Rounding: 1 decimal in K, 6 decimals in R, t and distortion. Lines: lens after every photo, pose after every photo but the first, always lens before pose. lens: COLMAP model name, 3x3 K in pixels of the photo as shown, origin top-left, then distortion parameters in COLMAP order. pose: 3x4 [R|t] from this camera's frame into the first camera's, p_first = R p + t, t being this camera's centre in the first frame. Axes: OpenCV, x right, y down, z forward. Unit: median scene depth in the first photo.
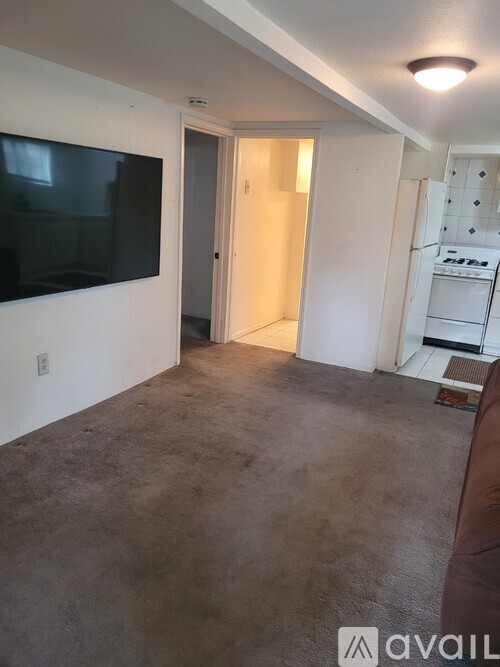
lens RADIAL K [[502.2, 0, 251.1], [0, 502.2, 346.0], [0, 0, 1]] dist [0.050747, -0.034596]
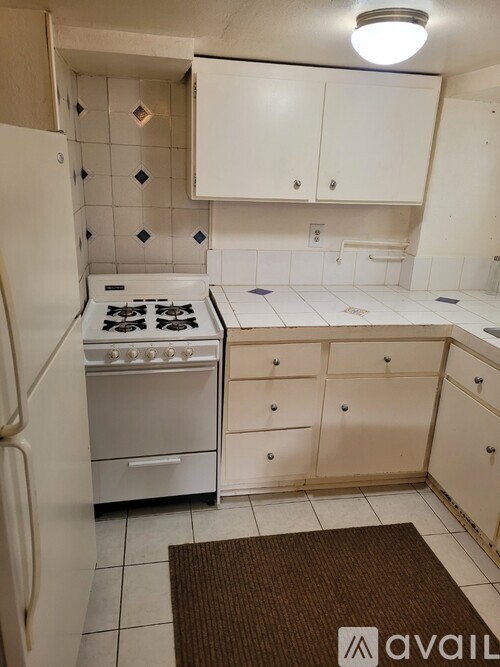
lens RADIAL K [[502.2, 0, 251.1], [0, 502.2, 346.0], [0, 0, 1]] dist [0.050747, -0.034596]
pose [[0.790321, -0.220017, 0.571826, 0.225221], [0.166437, 0.975299, 0.145225, -0.182476], [-0.589653, -0.019601, 0.807419, 0.565880]]
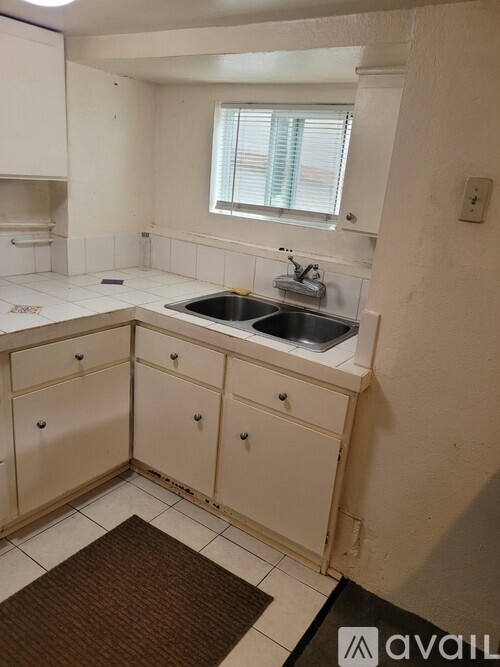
lens RADIAL K [[502.2, 0, 251.1], [0, 502.2, 346.0], [0, 0, 1]] dist [0.050747, -0.034596]
pose [[0.119604, -0.366919, 0.922532, 0.225013], [0.198612, 0.919262, 0.339868, -0.200137], [-0.972753, 0.142577, 0.182822, 0.639738]]
